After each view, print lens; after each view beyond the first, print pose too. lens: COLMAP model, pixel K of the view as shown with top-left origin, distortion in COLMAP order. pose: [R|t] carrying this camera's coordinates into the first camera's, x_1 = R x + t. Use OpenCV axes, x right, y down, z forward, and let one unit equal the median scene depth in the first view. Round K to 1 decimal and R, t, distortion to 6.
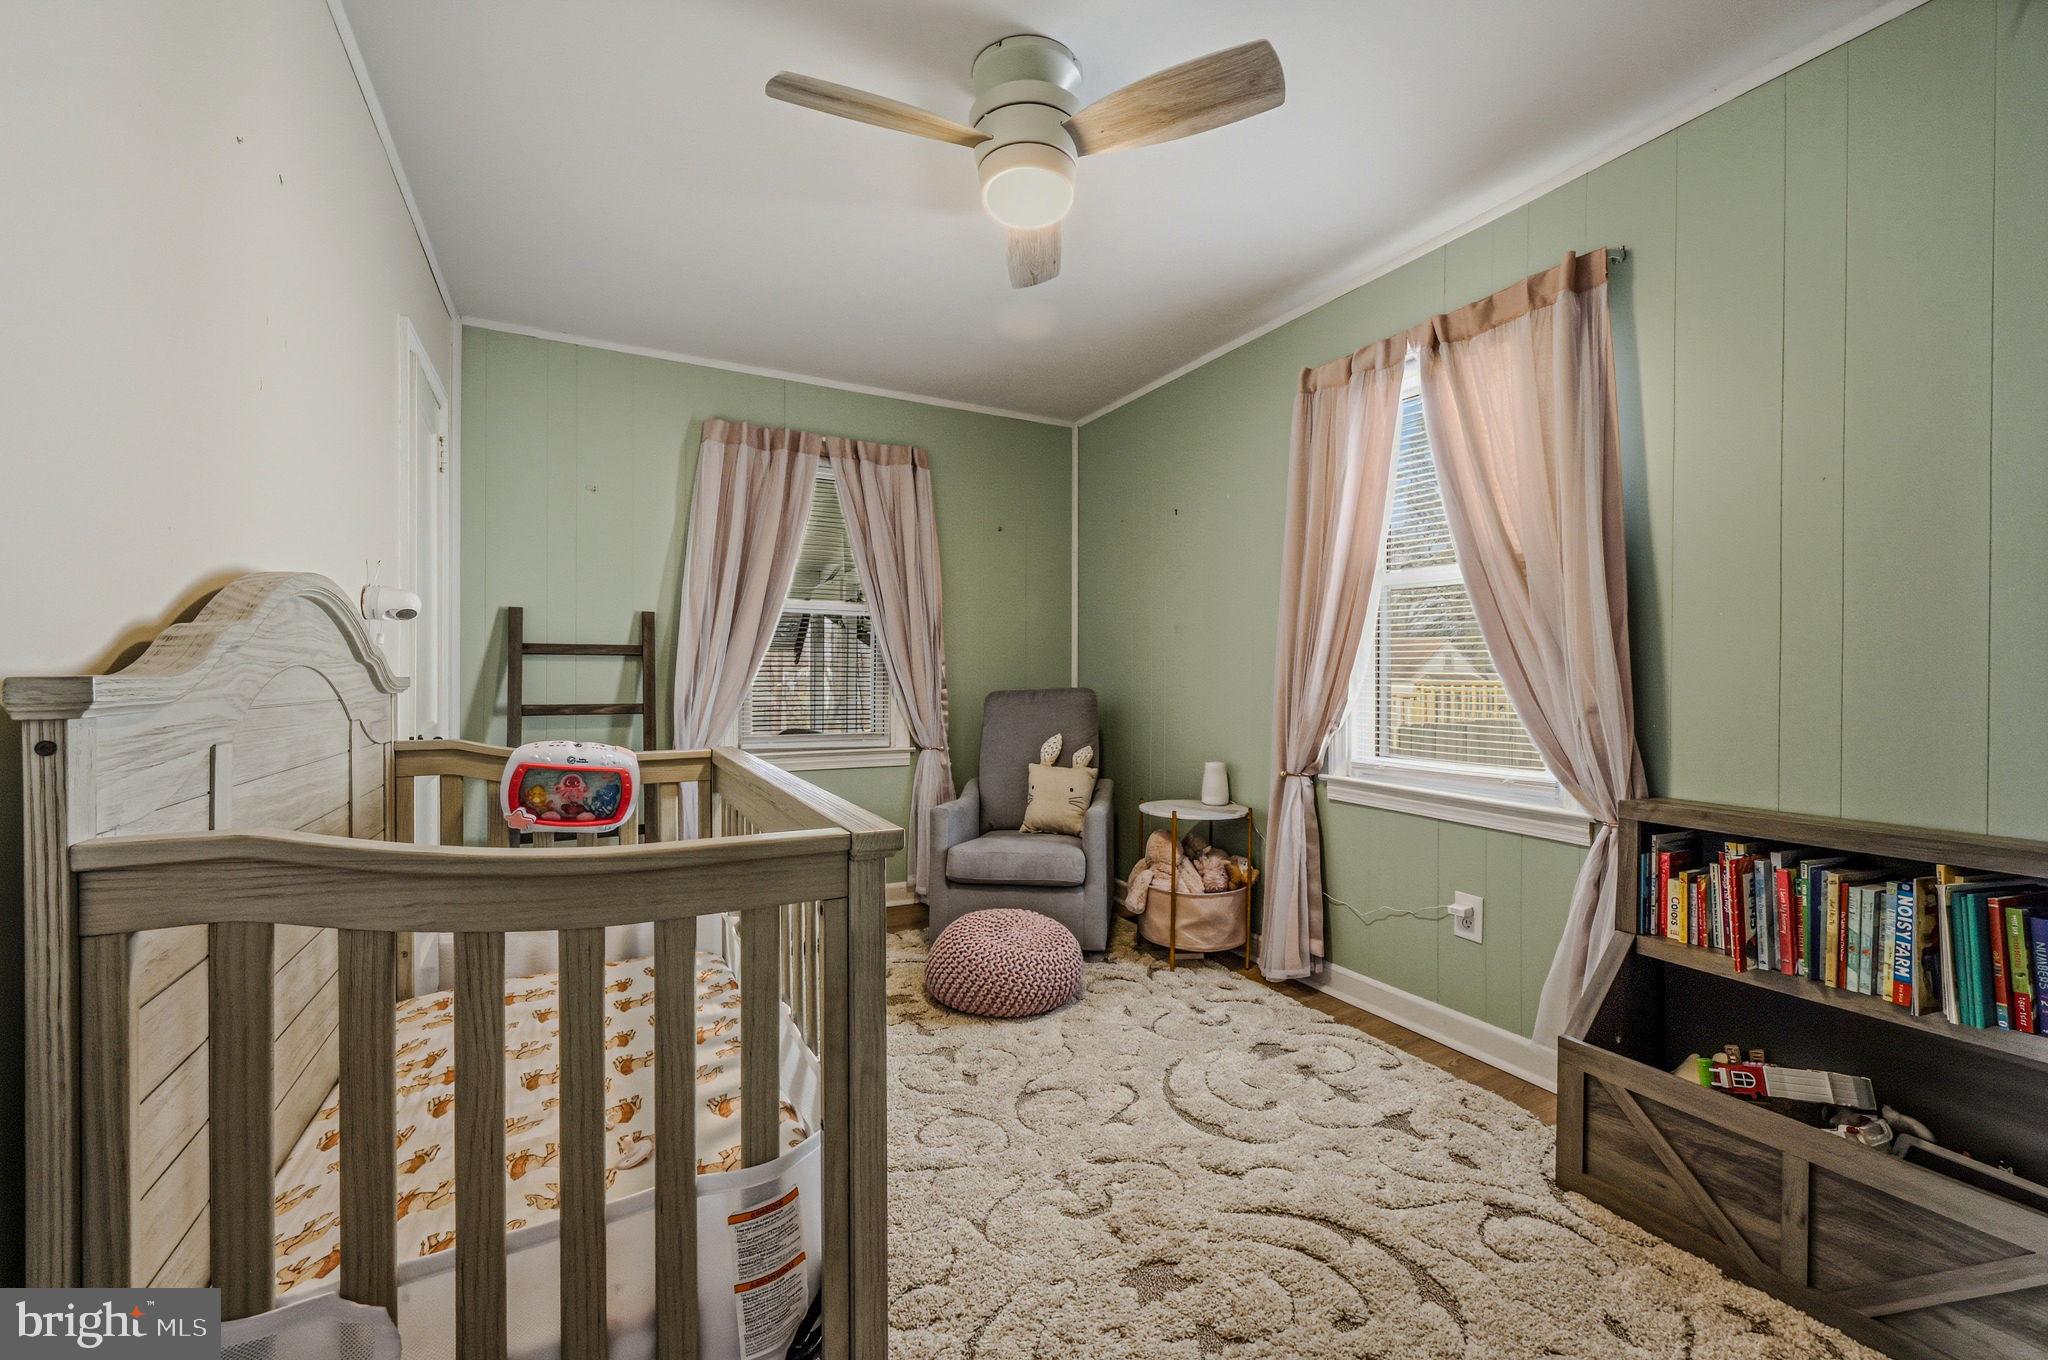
lens RADIAL K [[823.2, 0, 1024.0], [0, 823.2, 680.0], [0, 0, 1]] dist [0.000196, -0.000126]
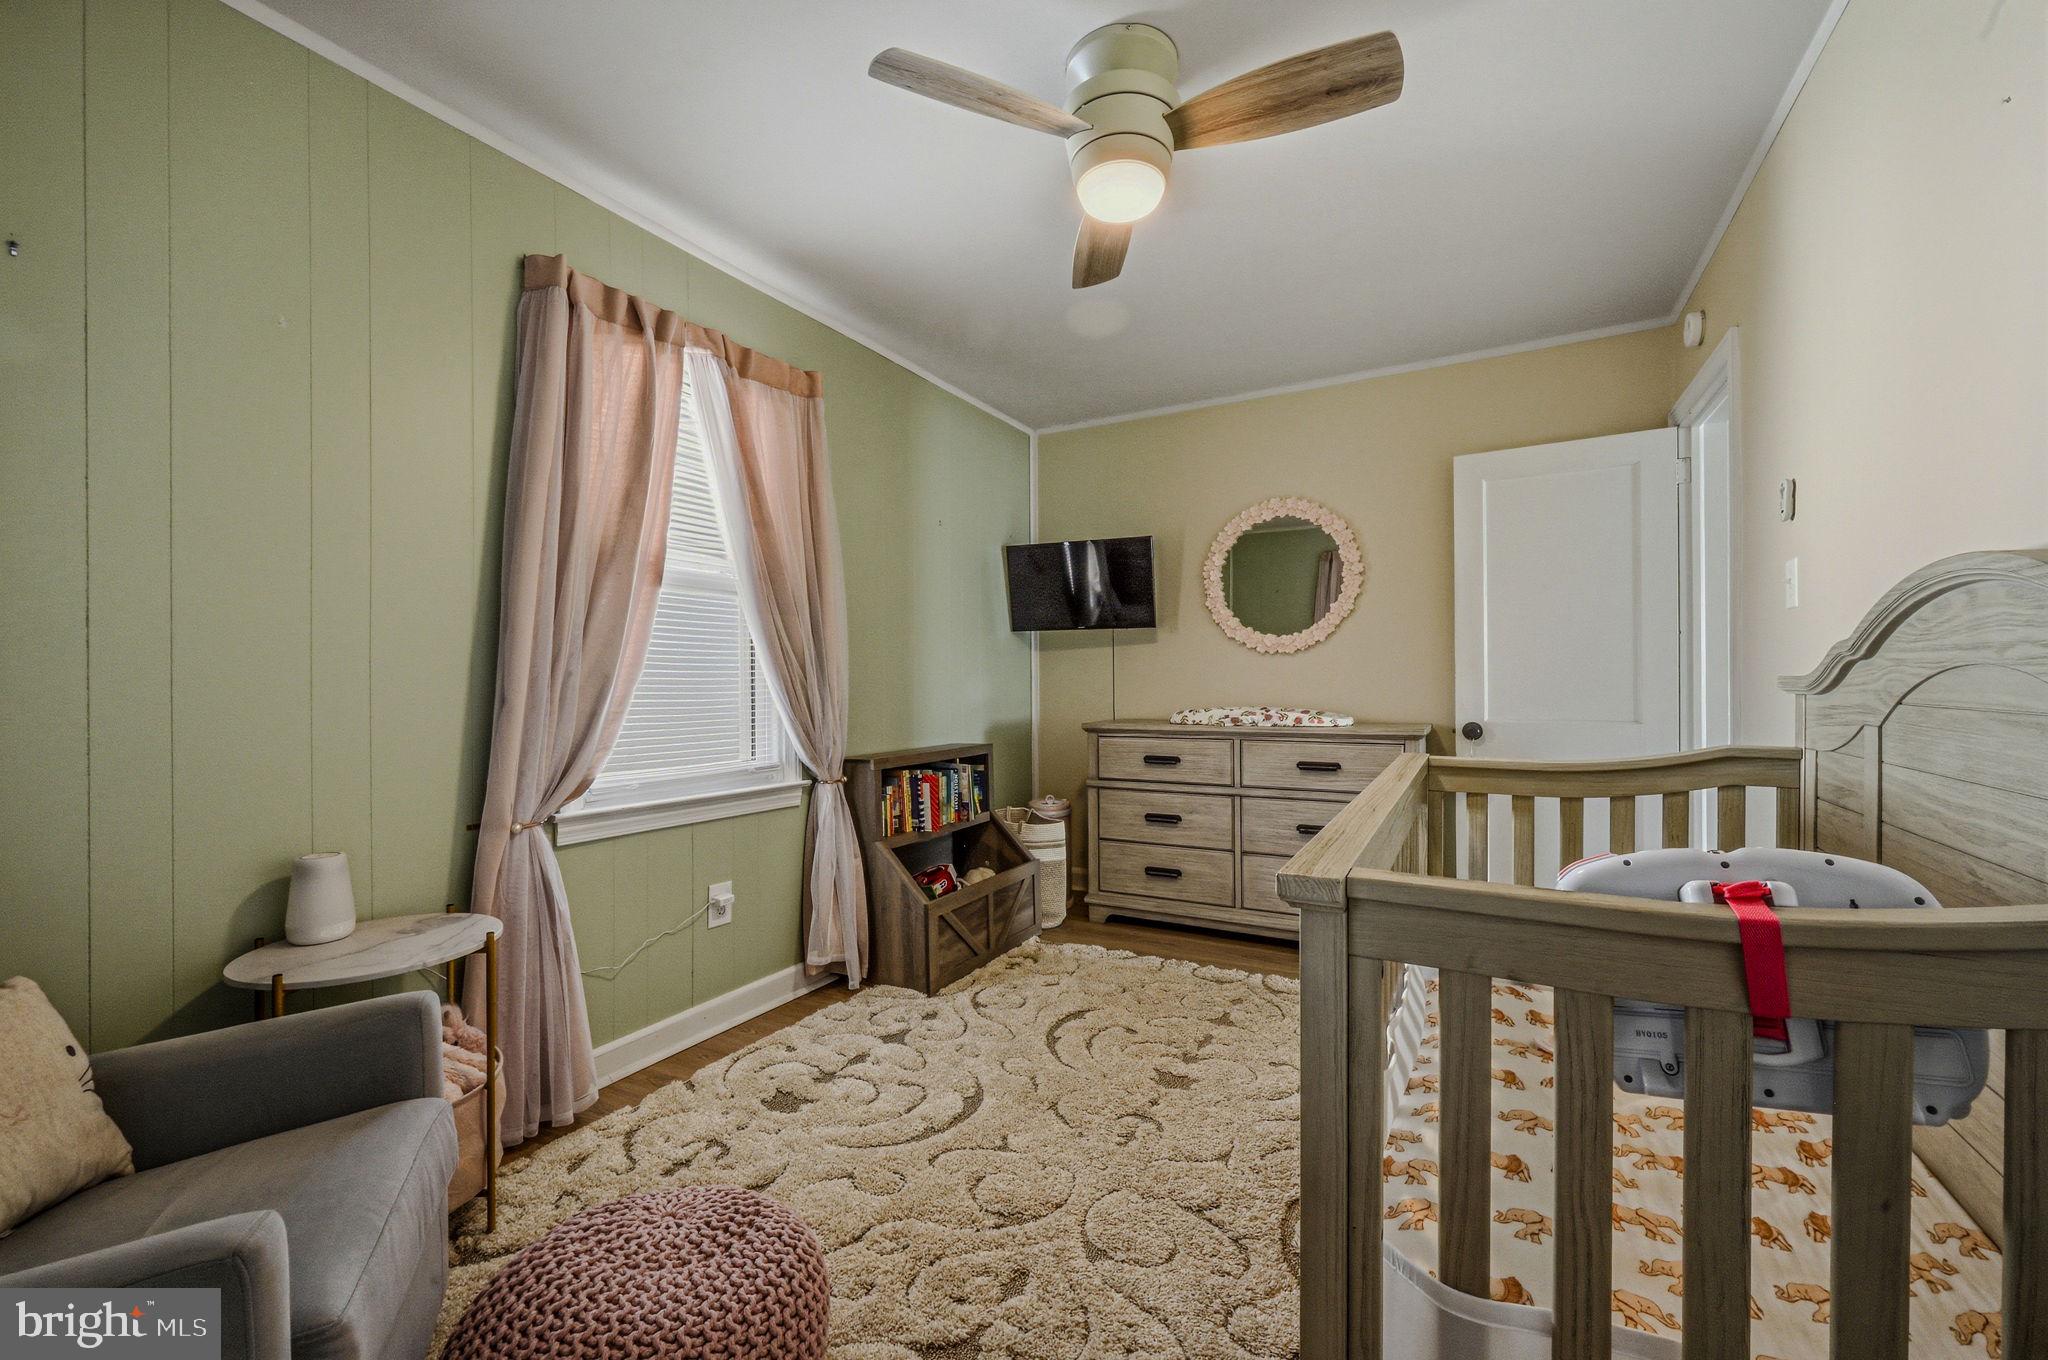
lens RADIAL K [[823.2, 0, 1024.0], [0, 823.2, 680.0], [0, 0, 1]] dist [0.000196, -0.000126]
pose [[-0.543159, -0.002051, 0.839628, -0.685626], [0.005411, 0.999968, 0.005943, -0.013675], [-0.839613, 0.007771, -0.543130, 1.467516]]
